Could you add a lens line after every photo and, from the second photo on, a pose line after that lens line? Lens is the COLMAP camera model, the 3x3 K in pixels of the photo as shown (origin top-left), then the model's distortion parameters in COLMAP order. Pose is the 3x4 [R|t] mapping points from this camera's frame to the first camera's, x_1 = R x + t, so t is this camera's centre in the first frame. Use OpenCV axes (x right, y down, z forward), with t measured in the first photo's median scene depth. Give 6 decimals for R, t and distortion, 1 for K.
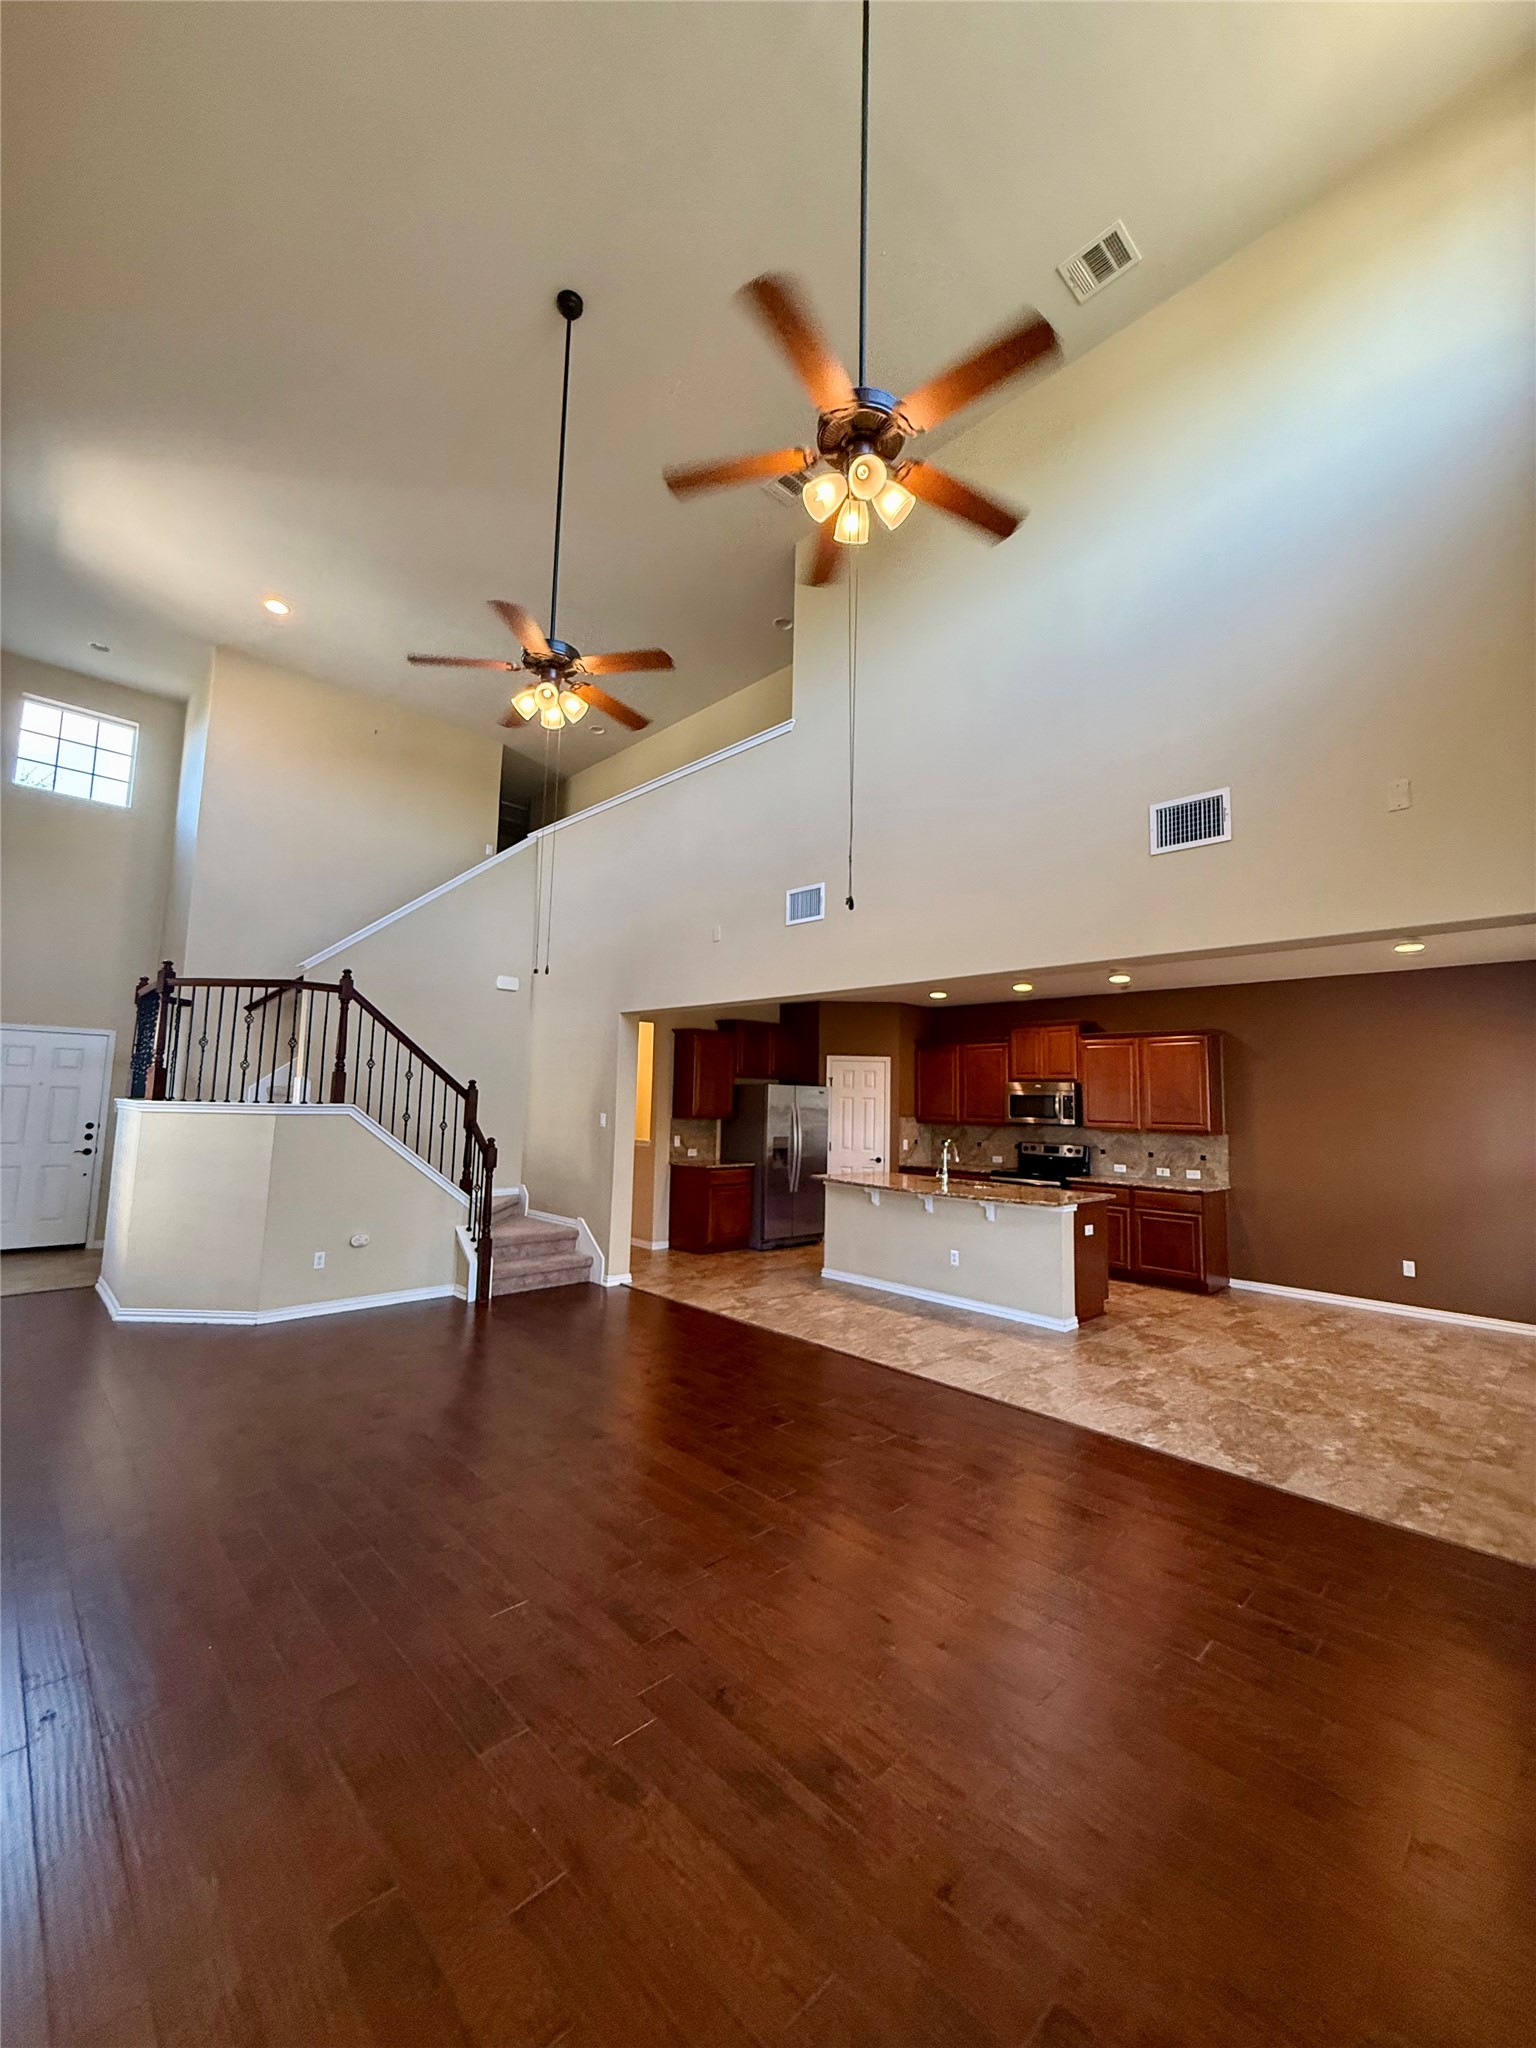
lens RADIAL K [[814.3, 0, 767.6], [0, 814.3, 1019.2], [0, 0, 1]] dist [-0.001958, -0.000123]
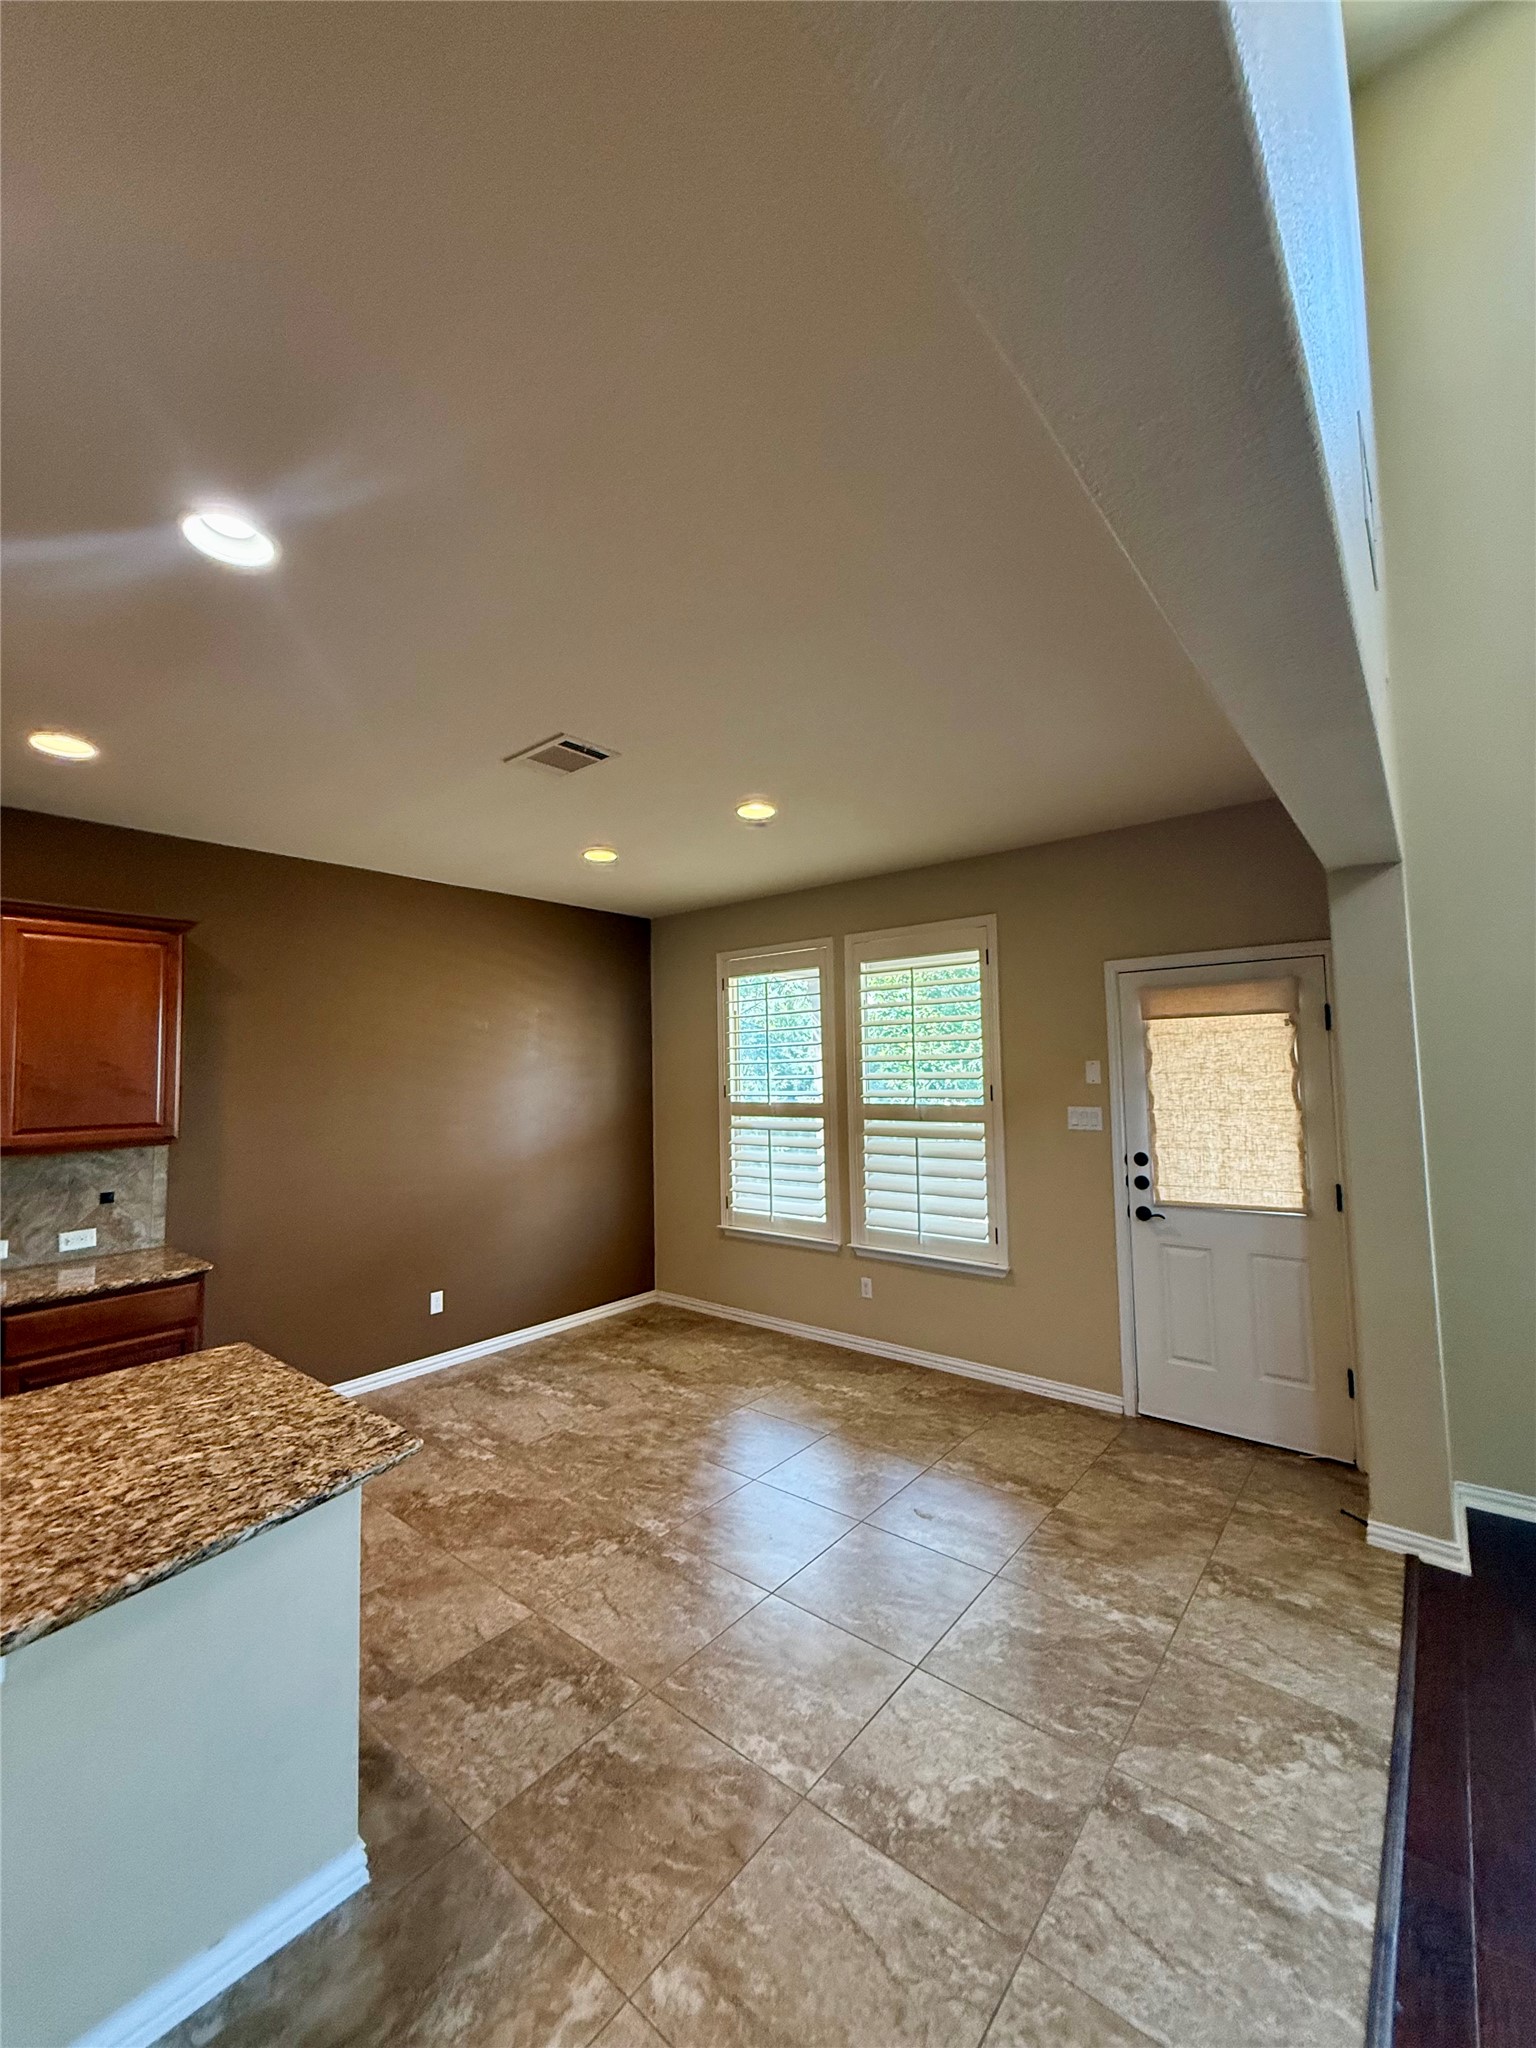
lens RADIAL K [[814.3, 0, 761.7], [0, 814.3, 1024.3], [0, 0, 1]] dist [-0.001958, -0.000123]
pose [[-0.105913, 0.034731, 0.993769, 0.070953], [-0.085407, 0.995379, -0.043890, 0.109443], [-0.990701, -0.089524, -0.102457, 1.218810]]
